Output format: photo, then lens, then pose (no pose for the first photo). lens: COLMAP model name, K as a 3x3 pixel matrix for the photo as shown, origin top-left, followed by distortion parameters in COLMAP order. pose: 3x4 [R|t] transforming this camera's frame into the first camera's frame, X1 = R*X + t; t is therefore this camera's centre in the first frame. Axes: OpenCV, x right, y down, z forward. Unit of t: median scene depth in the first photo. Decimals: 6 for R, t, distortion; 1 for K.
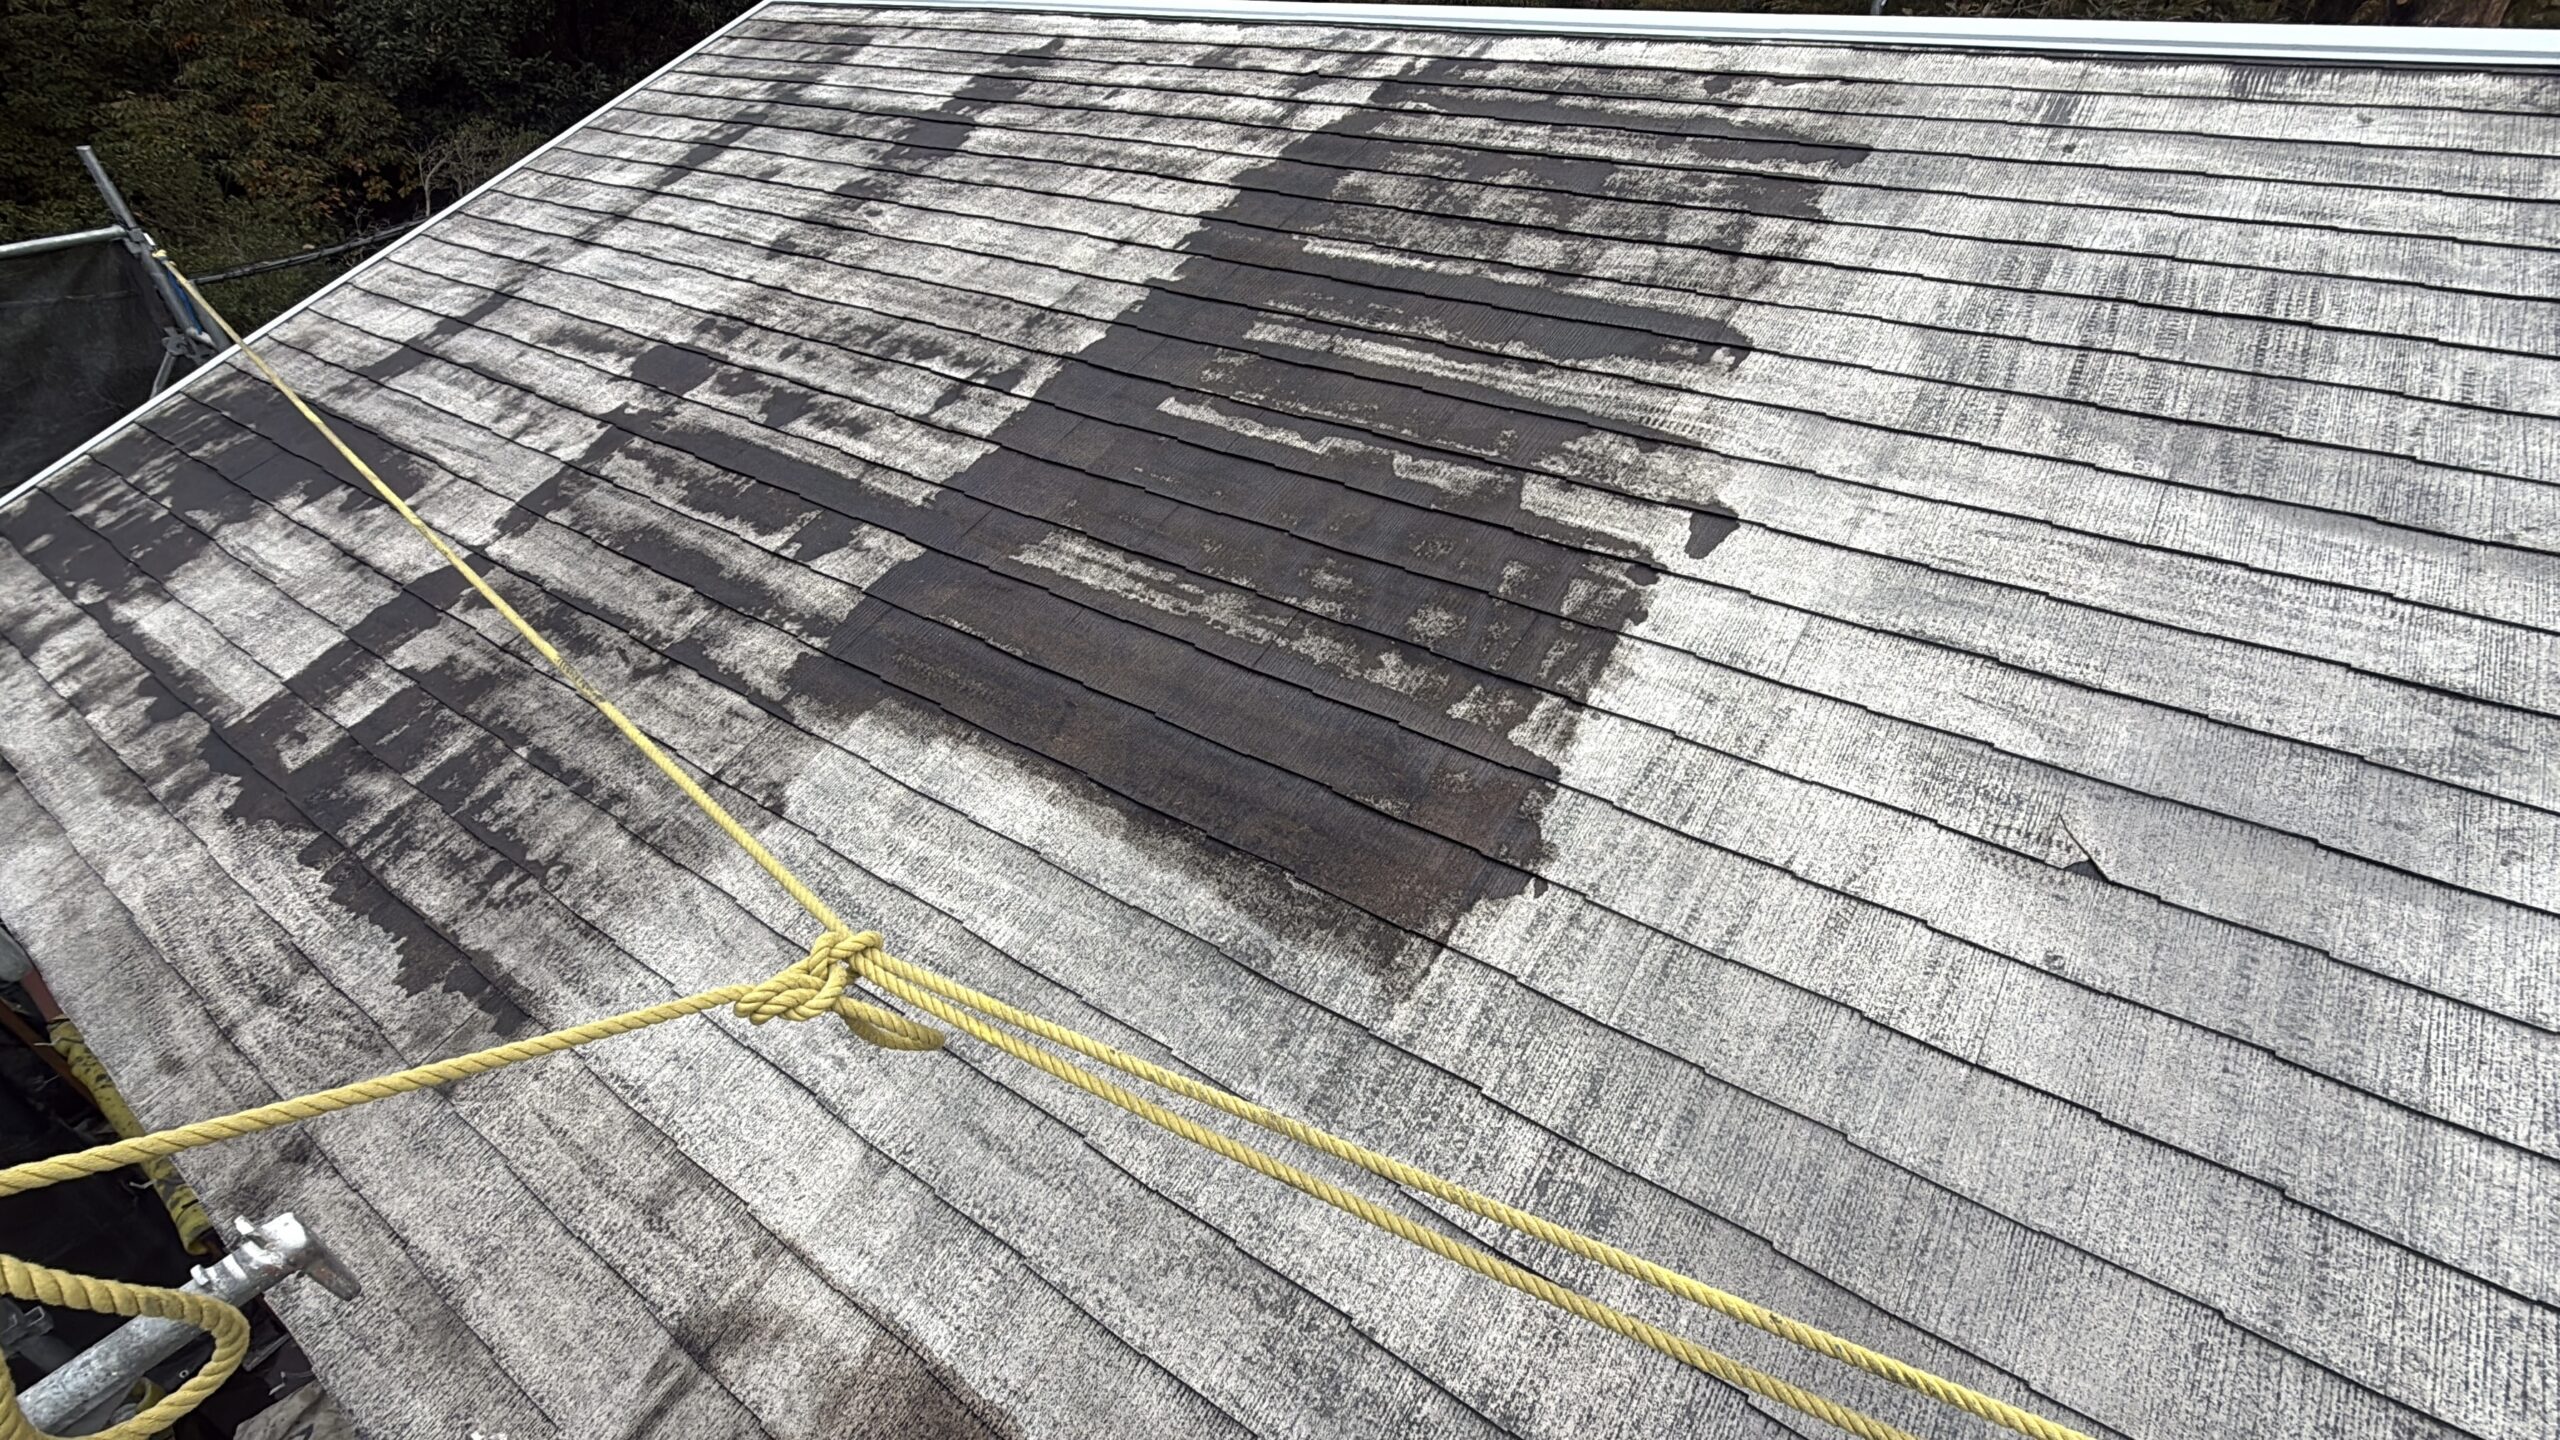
lens RADIAL K [[1156.0, 0, 1280.0], [0, 1156.0, 720.0], [0, 0, 1]] dist [-0.000936, 0.000777]
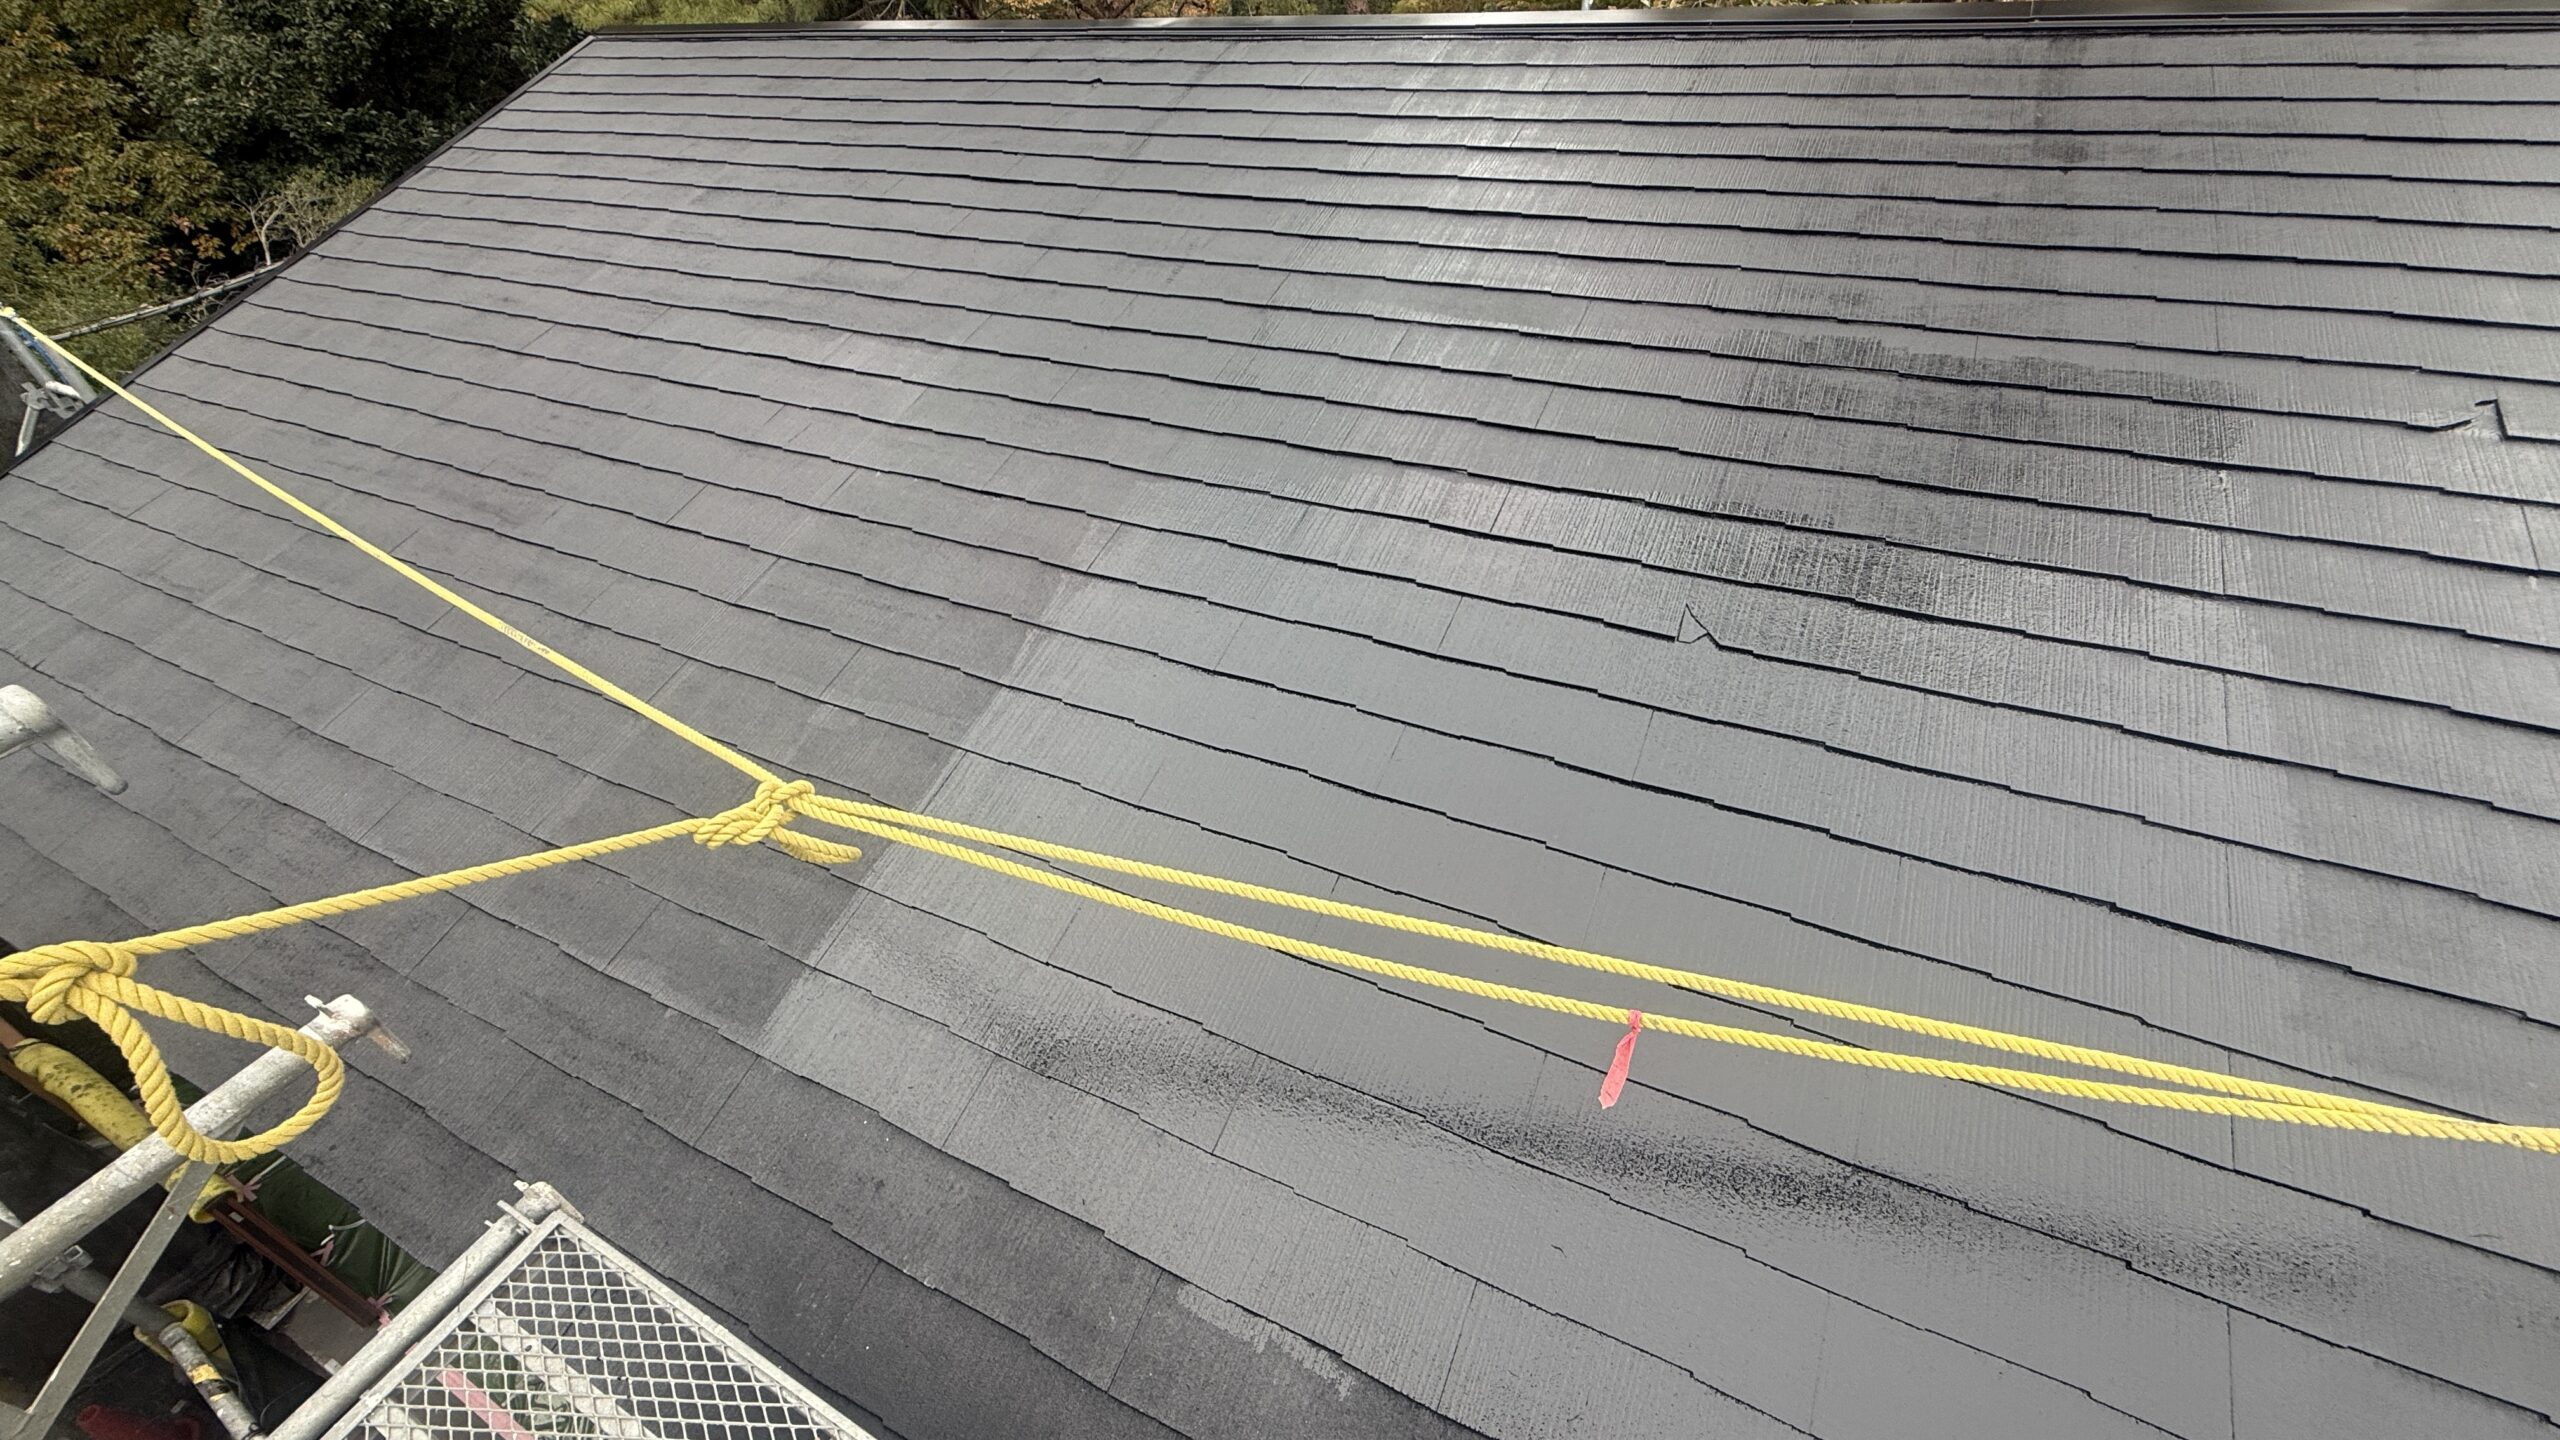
lens RADIAL K [[1016.9, 0, 1280.0], [0, 1016.9, 720.0], [0, 0, 1]] dist [0.001068, 0.000091]
pose [[0.987396, -0.114042, 0.109741, 0.045815], [0.108972, 0.992728, 0.051156, 0.091431], [-0.114776, -0.038552, 0.992643, -0.127762]]
